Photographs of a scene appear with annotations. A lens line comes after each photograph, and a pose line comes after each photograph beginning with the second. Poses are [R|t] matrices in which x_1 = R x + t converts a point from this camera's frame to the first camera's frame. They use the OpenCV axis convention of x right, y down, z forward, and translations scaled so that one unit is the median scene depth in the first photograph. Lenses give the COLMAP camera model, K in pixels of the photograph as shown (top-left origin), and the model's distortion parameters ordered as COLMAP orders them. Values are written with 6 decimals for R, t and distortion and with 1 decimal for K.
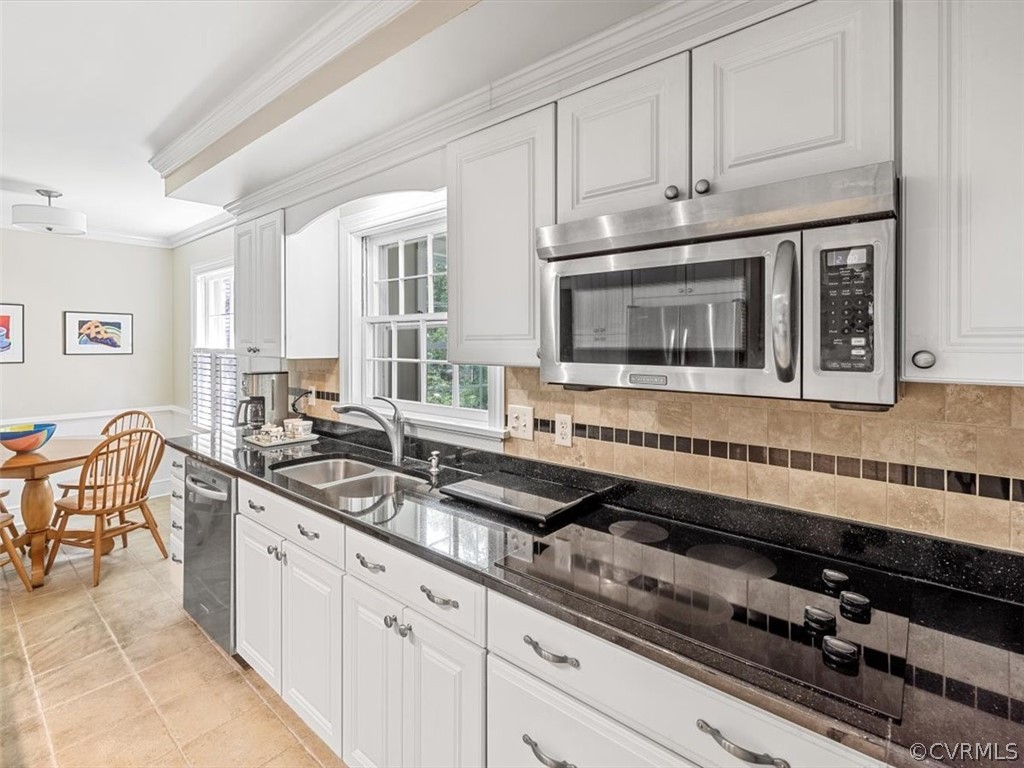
lens RADIAL K [[496.0, 0, 511.7], [0, 496.0, 378.3], [0, 0, 1]] dist [-0.001644, -0.000154]
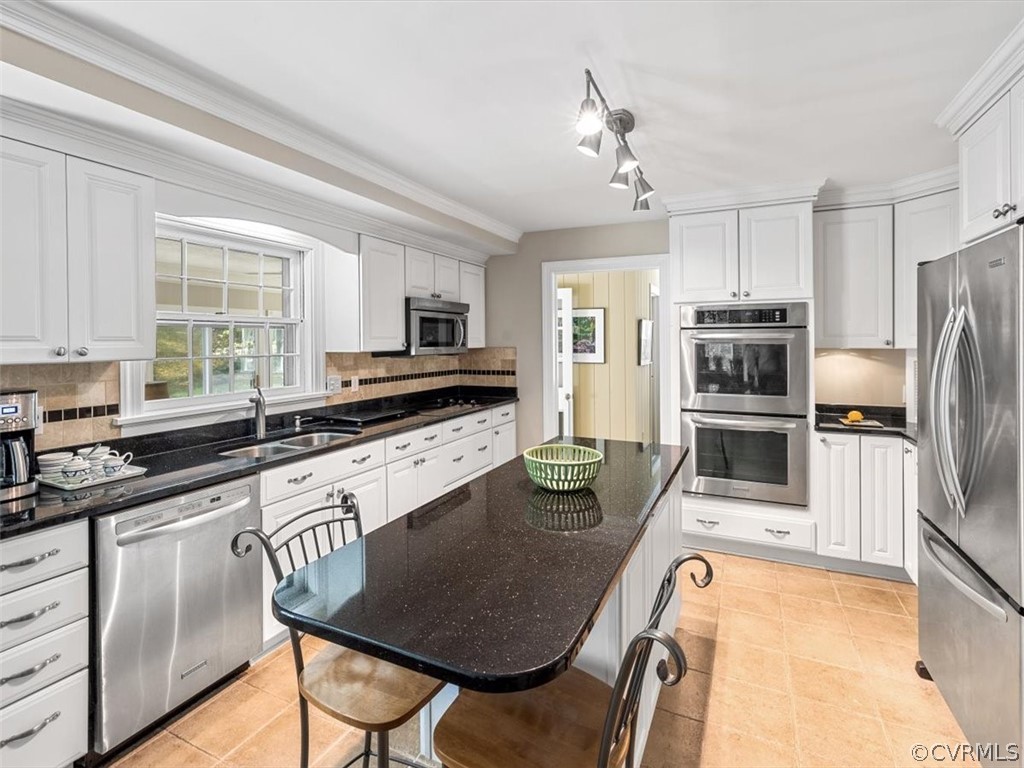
lens RADIAL K [[496.0, 0, 511.8], [0, 496.0, 384.8], [0, 0, 1]] dist [-0.001644, -0.000154]
pose [[-0.252929, -0.094108, 0.962897, -1.915391], [0.064155, 0.991436, 0.113749, -0.075800], [-0.965355, 0.090546, -0.244726, 0.860573]]
